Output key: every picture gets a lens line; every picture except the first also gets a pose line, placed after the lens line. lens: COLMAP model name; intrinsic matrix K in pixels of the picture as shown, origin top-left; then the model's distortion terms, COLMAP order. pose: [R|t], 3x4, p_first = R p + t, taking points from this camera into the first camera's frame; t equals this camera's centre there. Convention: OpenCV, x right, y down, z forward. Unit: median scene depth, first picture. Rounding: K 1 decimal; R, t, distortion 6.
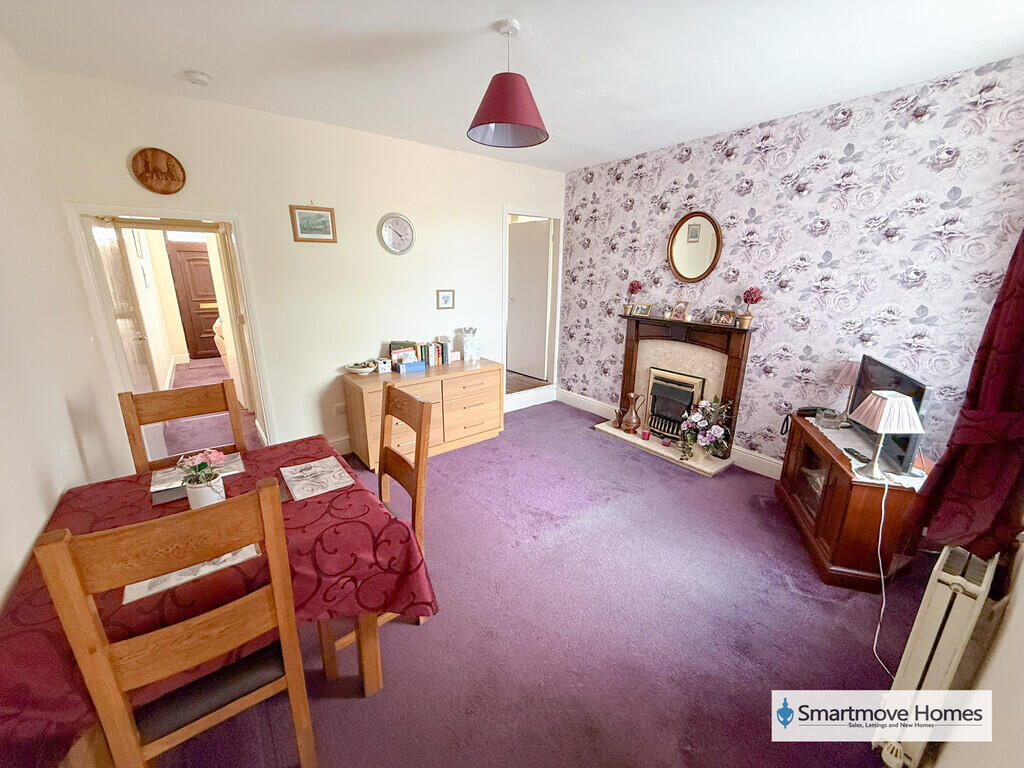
lens RADIAL K [[406.1, 0, 487.9], [0, 406.1, 369.7], [0, 0, 1]] dist [-0.001133, -0.000064]
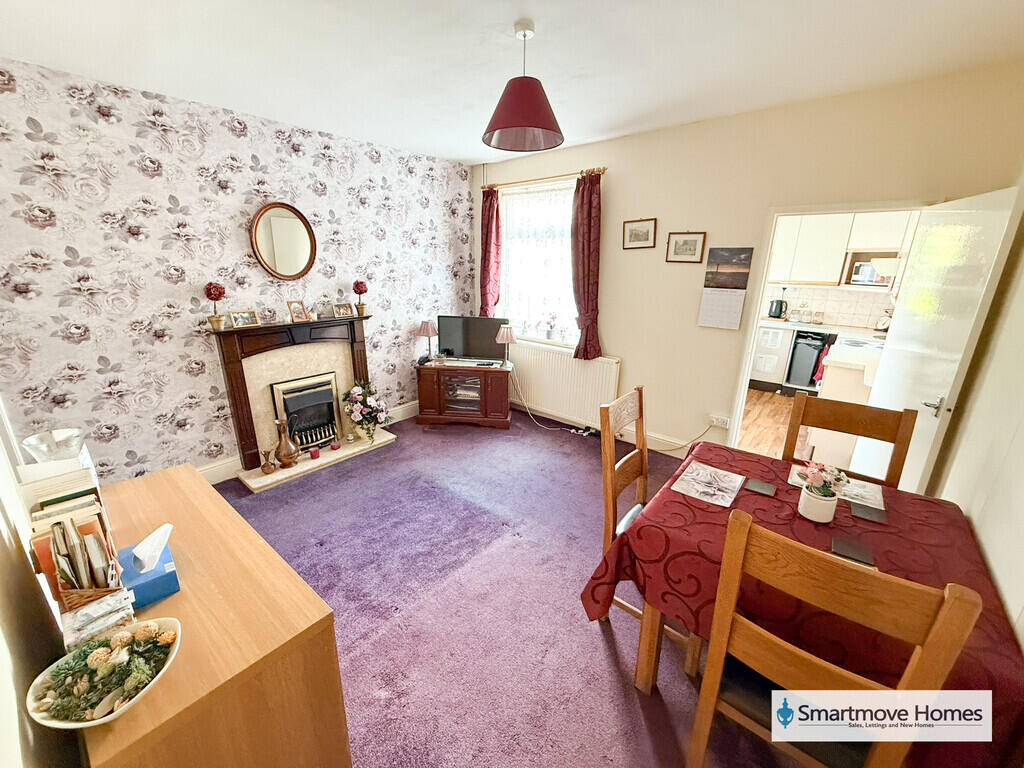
lens RADIAL K [[406.1, 0, 511.4], [0, 406.1, 383.8], [0, 0, 1]] dist [-0.001133, -0.000064]
pose [[-0.249897, -0.274652, 0.928503, -0.544321], [0.241529, 0.910934, 0.334460, -0.182879], [-0.937665, 0.307841, -0.161303, 0.732599]]
